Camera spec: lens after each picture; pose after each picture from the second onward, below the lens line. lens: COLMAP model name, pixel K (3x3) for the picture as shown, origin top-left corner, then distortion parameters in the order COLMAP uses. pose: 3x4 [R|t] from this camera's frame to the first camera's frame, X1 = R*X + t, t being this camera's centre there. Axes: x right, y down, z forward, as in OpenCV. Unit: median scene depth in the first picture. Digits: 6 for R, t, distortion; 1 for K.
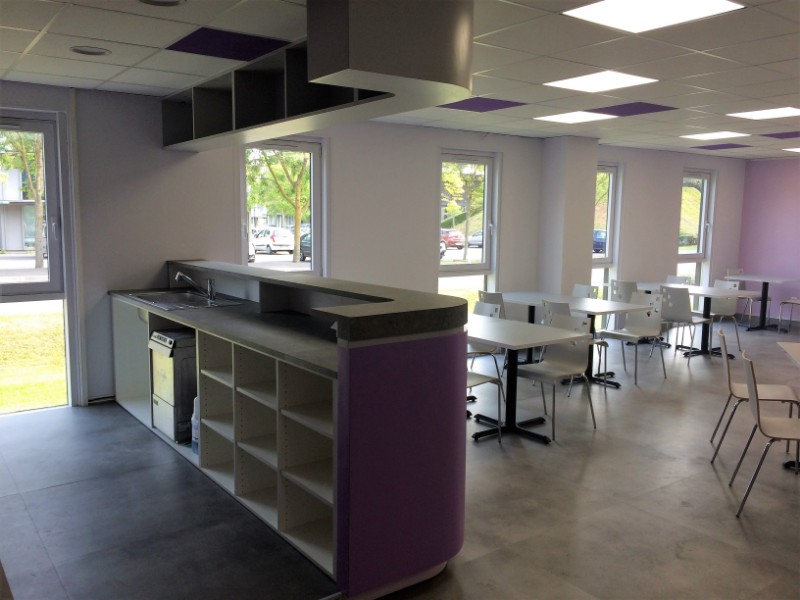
lens RADIAL K [[693.7, 0, 400.0], [0, 693.7, 300.0], [0, 0, 1]] dist [0.013772, -0.005889]
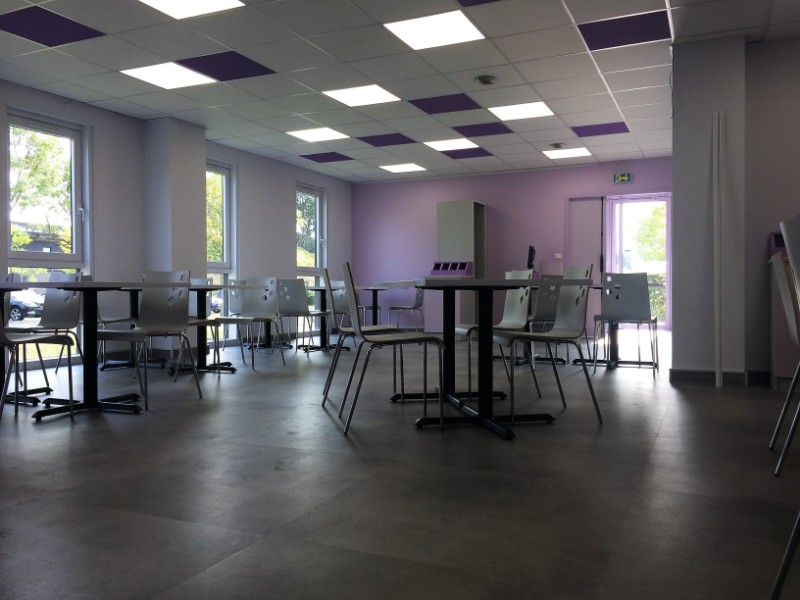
lens RADIAL K [[676.4, 0, 400.0], [0, 676.4, 300.0], [0, 0, 1]] dist [0.061177, -0.002480]
pose [[0.873109, -0.018412, 0.487178, 0.061880], [0.073600, 0.992812, -0.094382, 0.114716], [-0.481938, 0.118262, 0.868188, 0.092765]]
